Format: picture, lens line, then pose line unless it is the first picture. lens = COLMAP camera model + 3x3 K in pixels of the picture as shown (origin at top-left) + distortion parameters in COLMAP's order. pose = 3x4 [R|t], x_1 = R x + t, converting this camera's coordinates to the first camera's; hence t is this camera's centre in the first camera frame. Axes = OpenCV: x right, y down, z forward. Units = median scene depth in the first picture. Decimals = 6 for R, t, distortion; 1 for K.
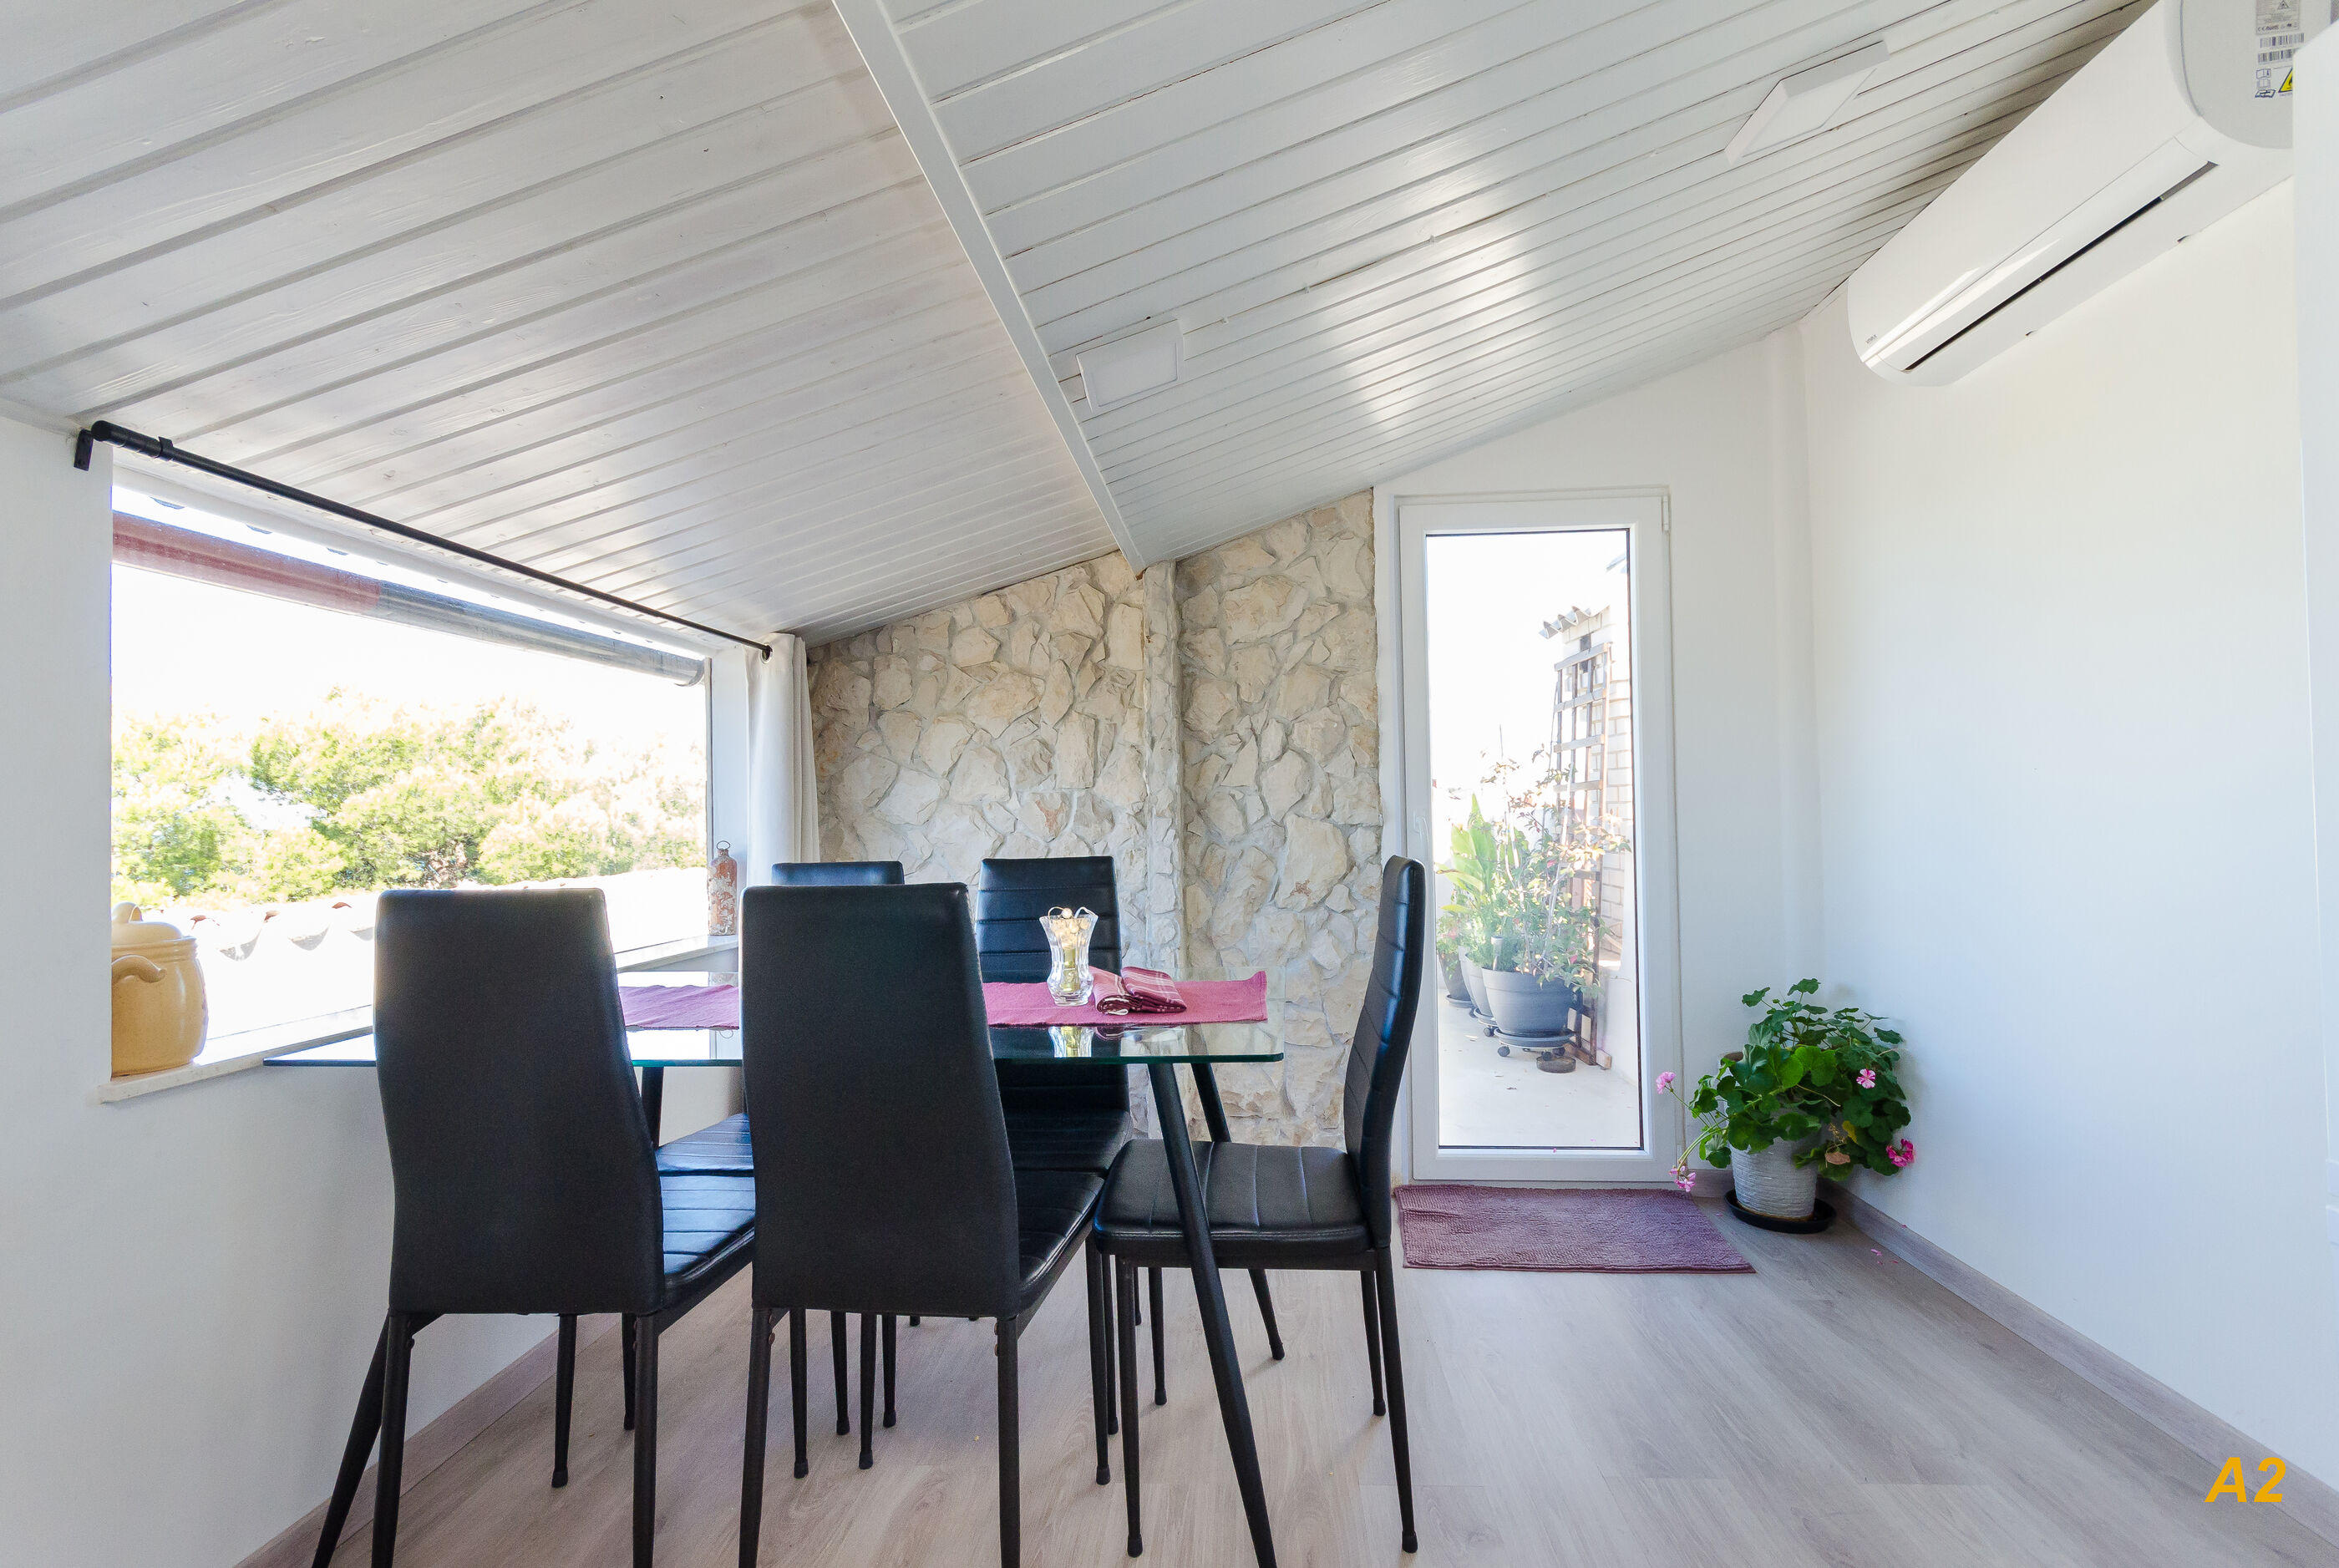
lens RADIAL K [[1059.0, 0, 1196.7], [0, 1059.0, 812.1], [0, 0, 1]] dist [-0.001335, 0.000163]
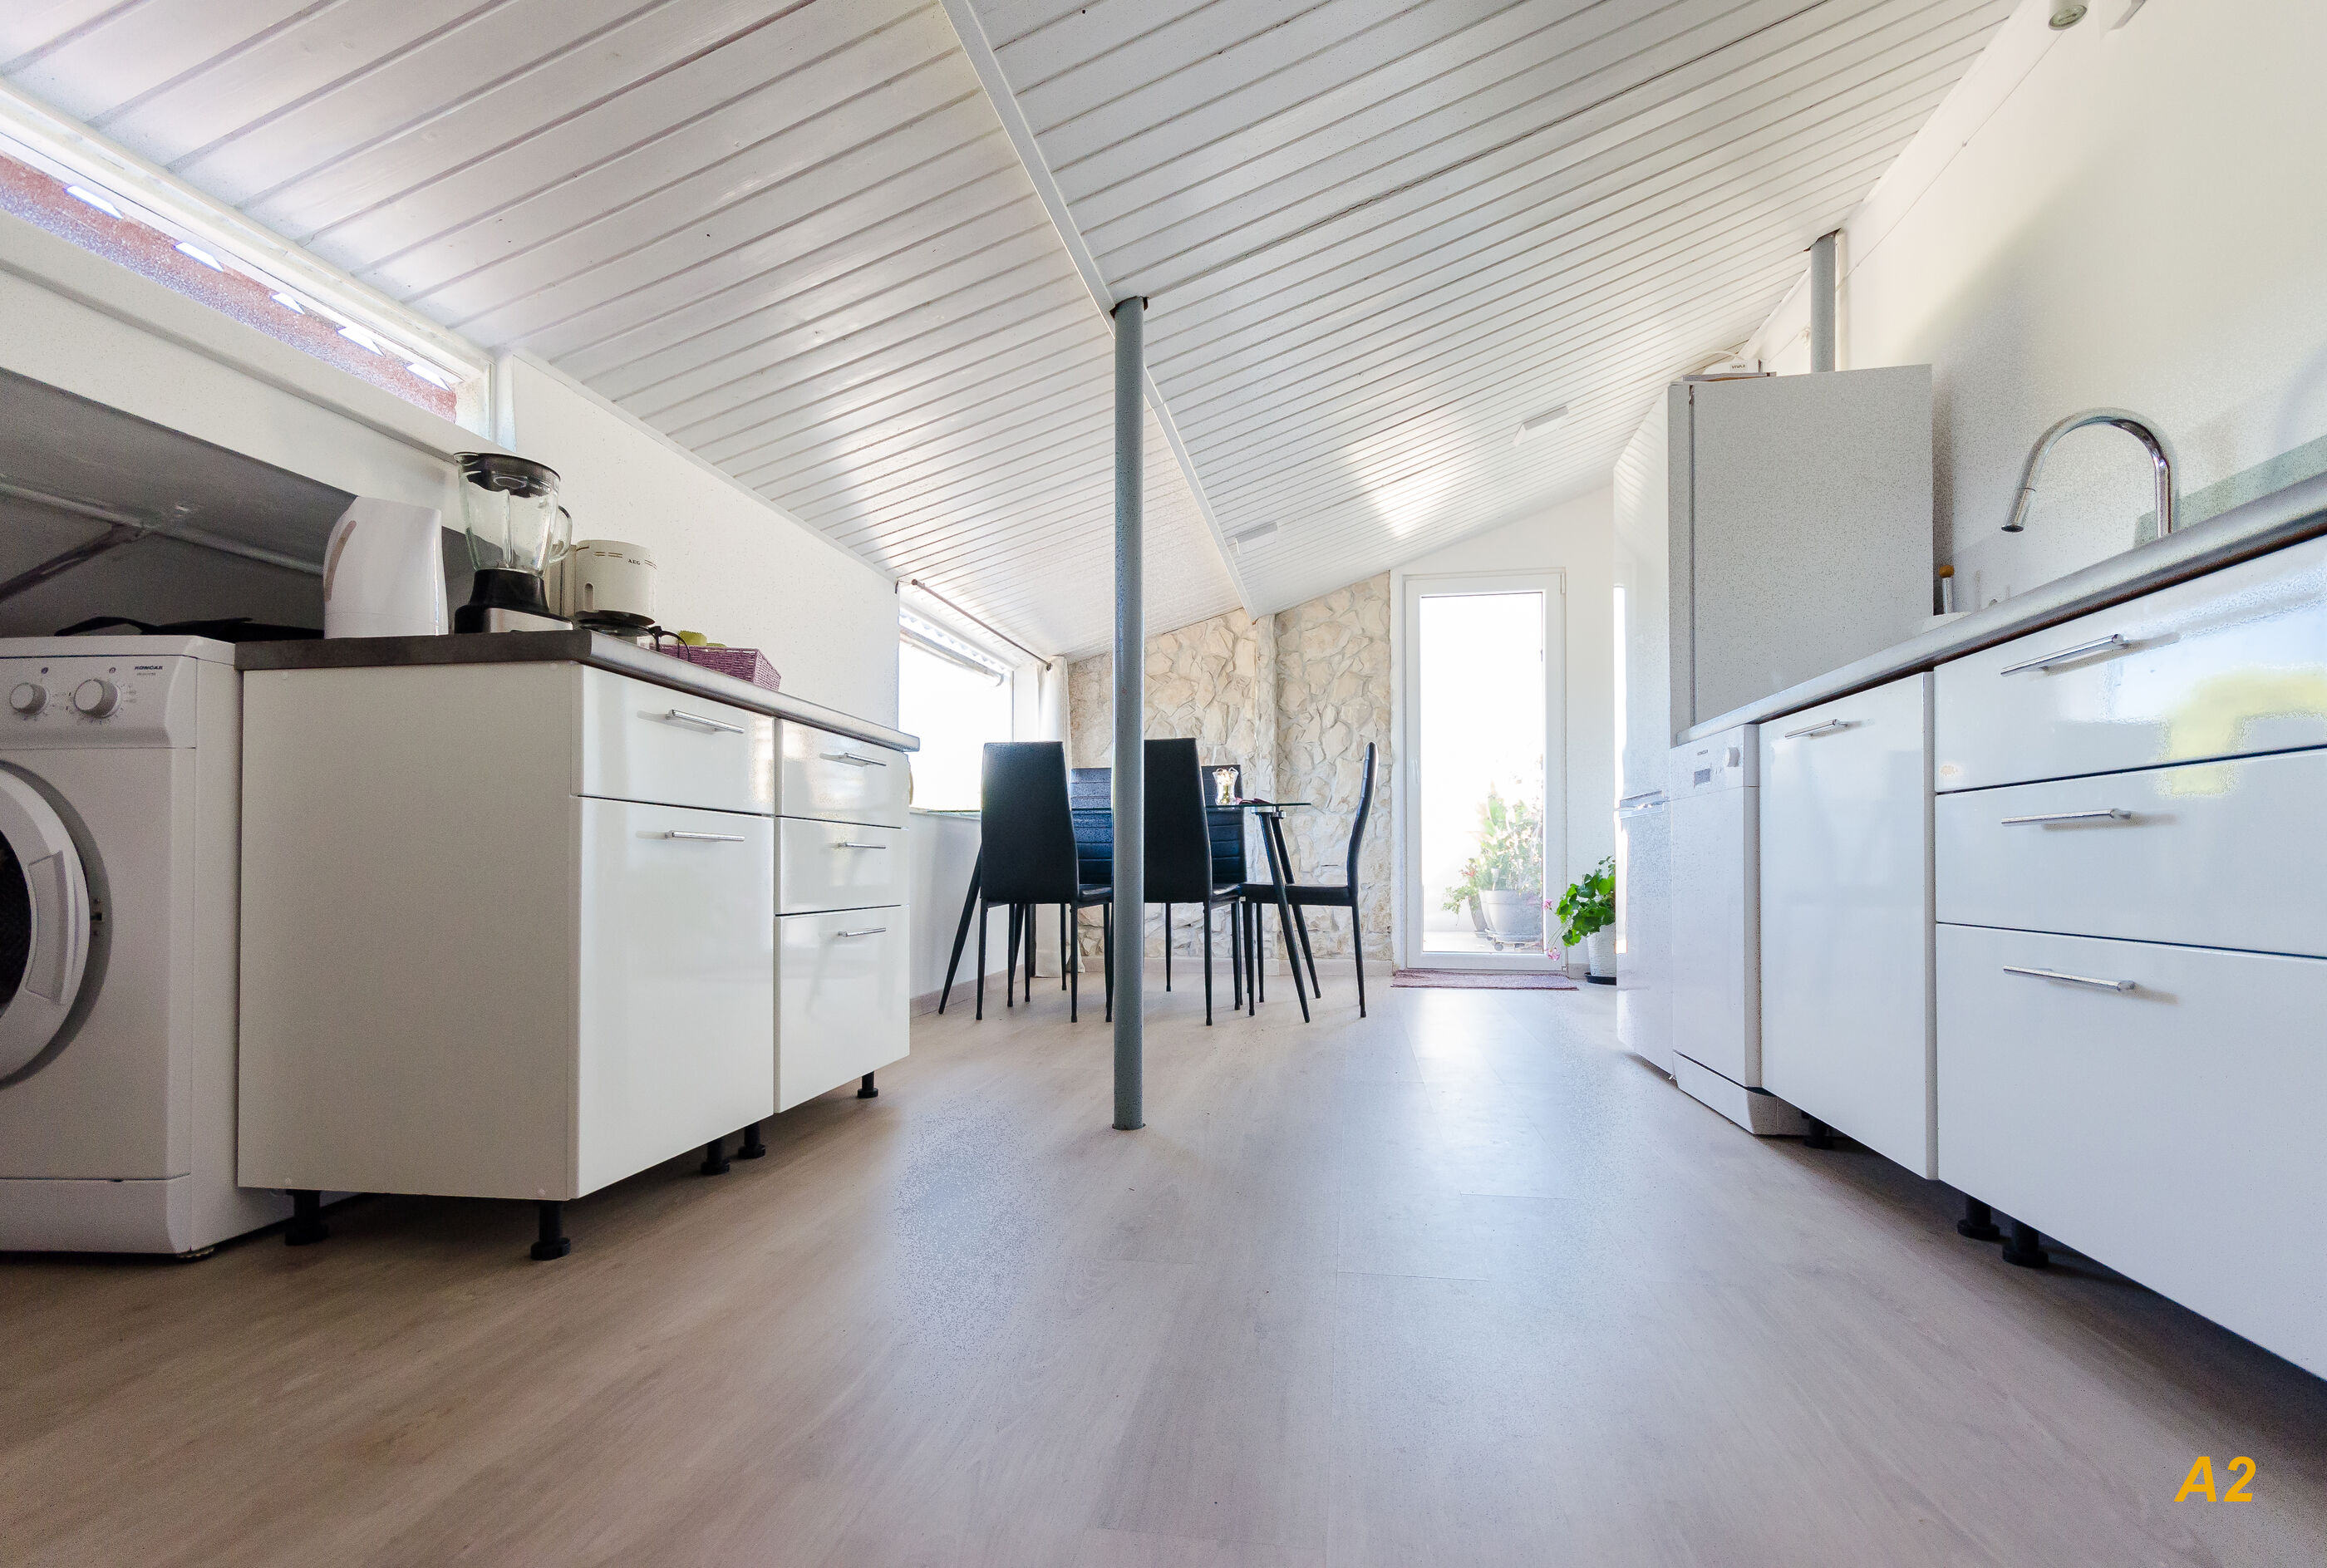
lens RADIAL K [[1014.2, 0, 1159.7], [0, 1014.2, 832.7], [0, 0, 1]] dist [-0.001160, 0.000349]
pose [[0.991294, 0.016024, -0.130685, 0.016379], [-0.017075, 0.999830, -0.006929, 0.138499], [0.130551, 0.009100, 0.991400, -0.680388]]
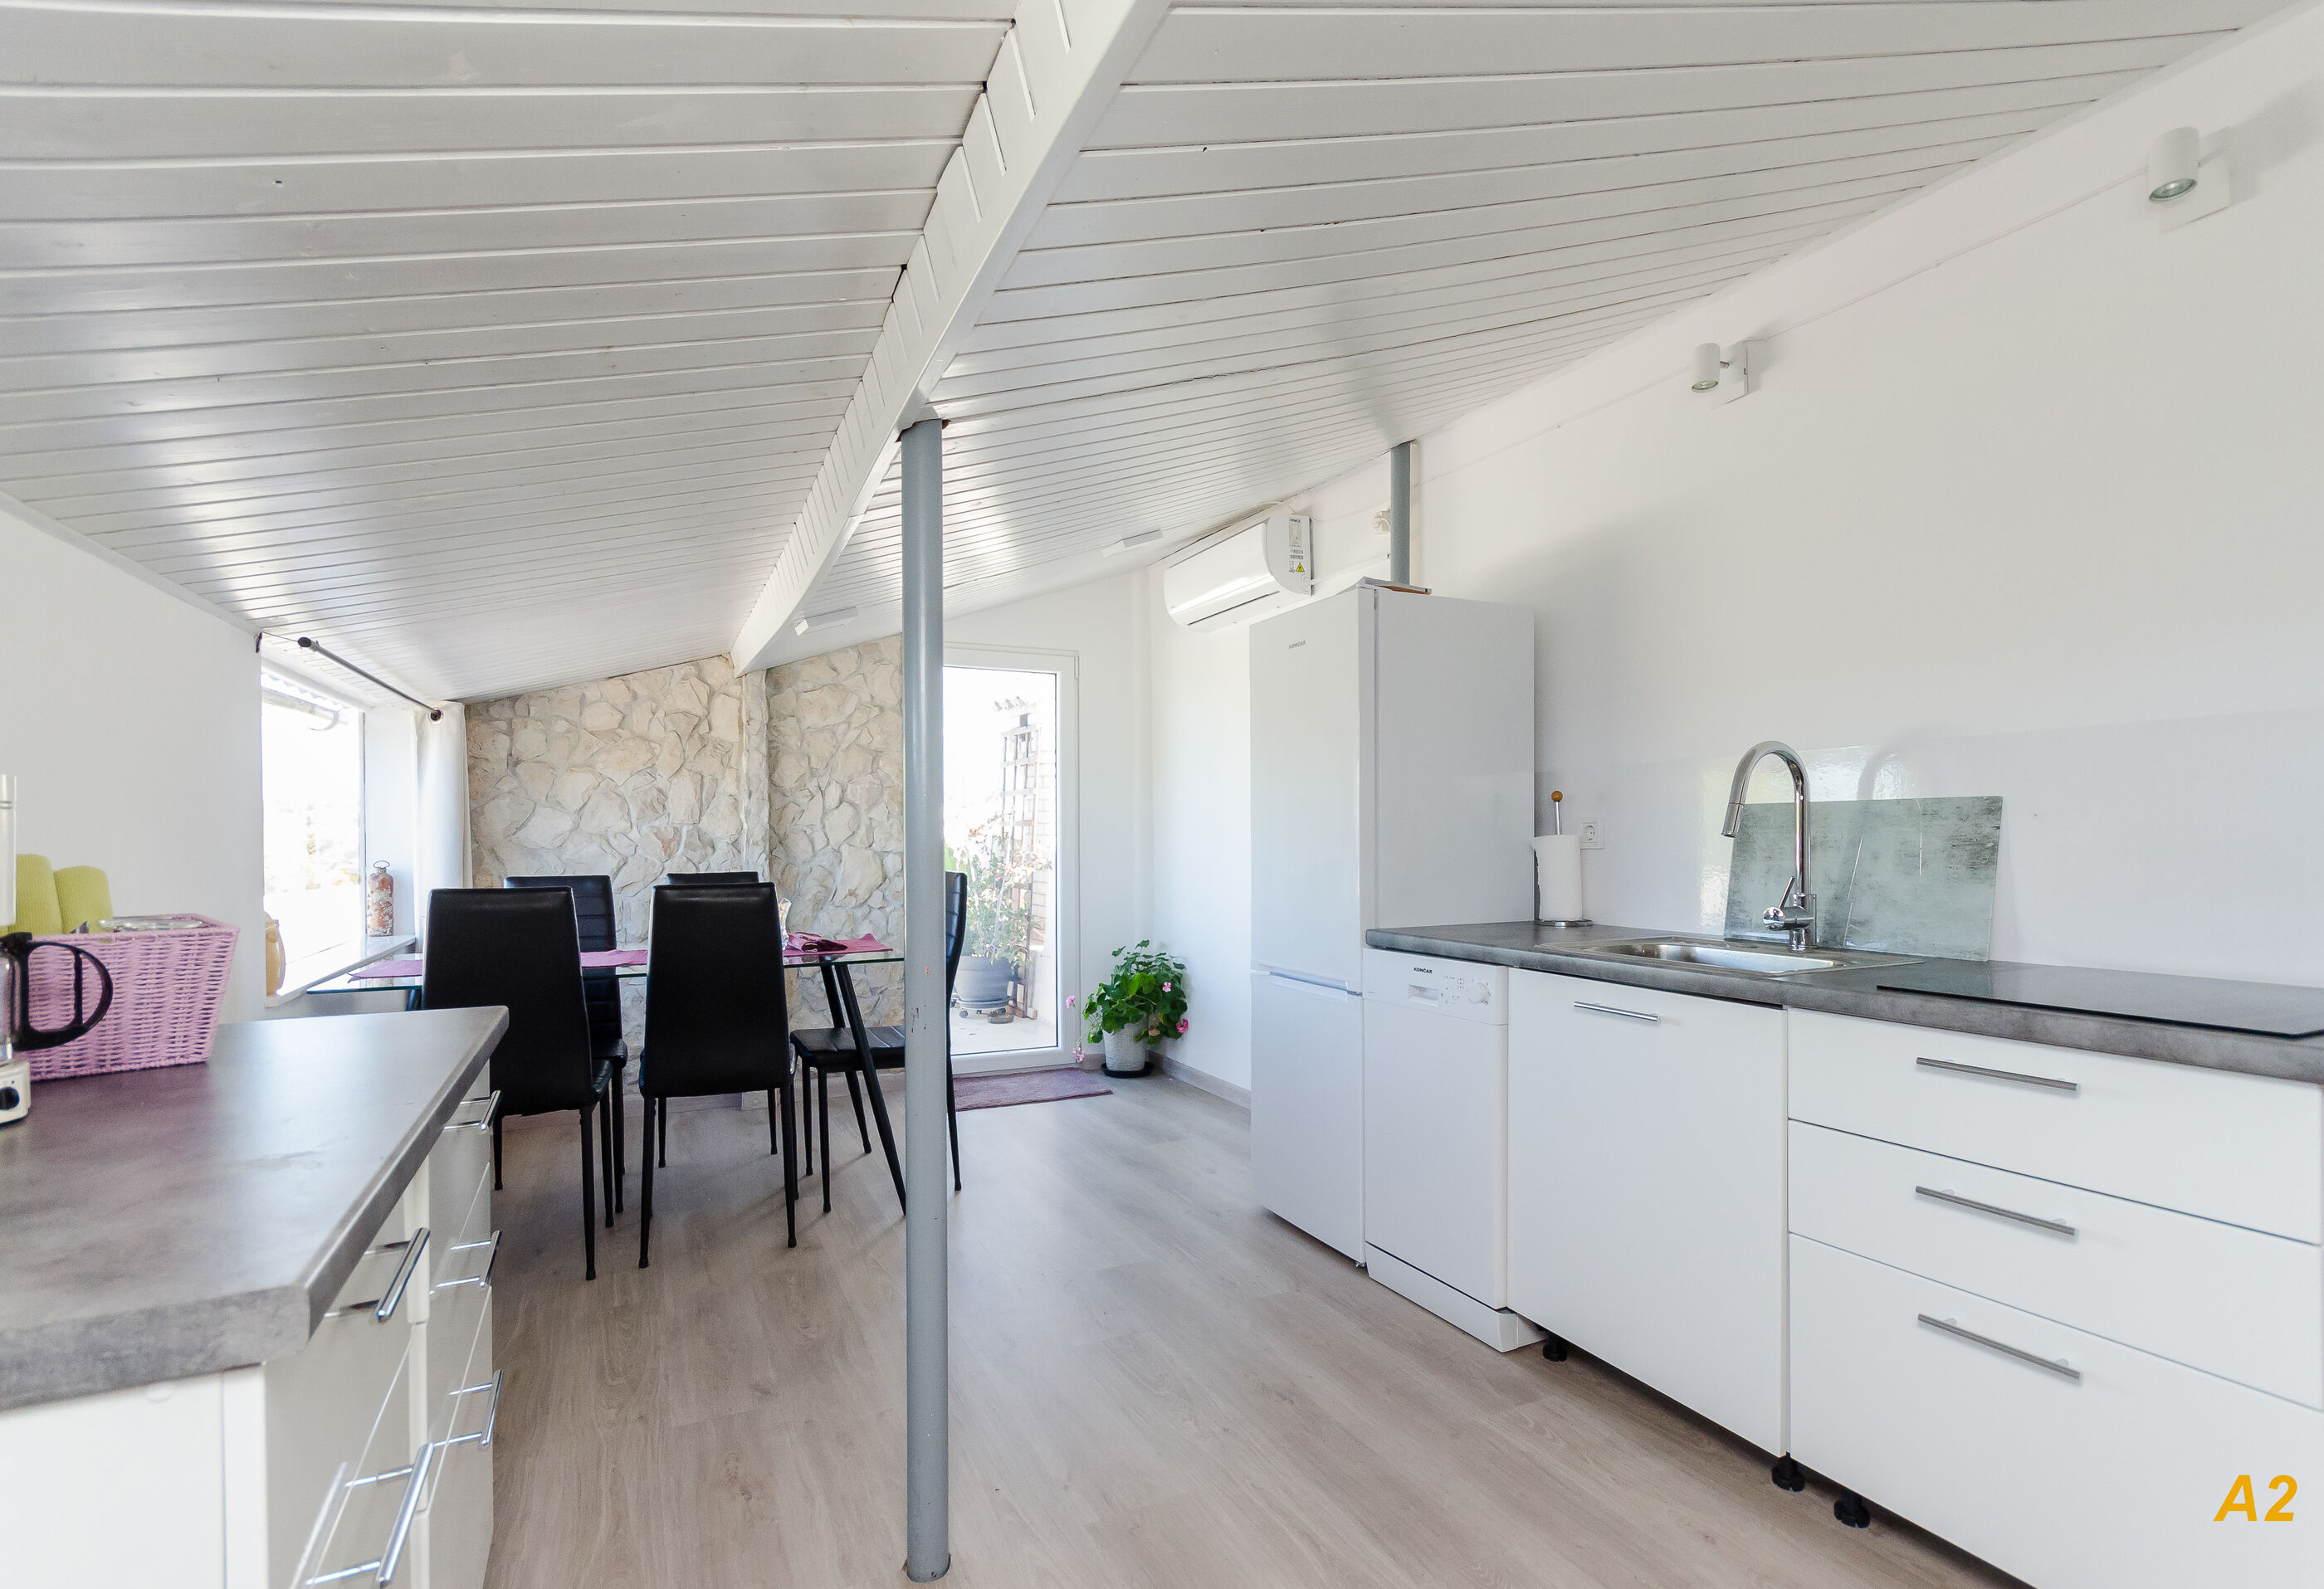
lens RADIAL K [[1056.0, 0, 1147.0], [0, 1056.0, 831.6], [0, 0, 1]] dist [0.007340, -0.000038]
pose [[0.885168, 0.015991, 0.464996, -0.226046], [-0.015931, 0.999865, -0.004057, -0.016469], [-0.464998, -0.003816, 0.885303, -0.521921]]
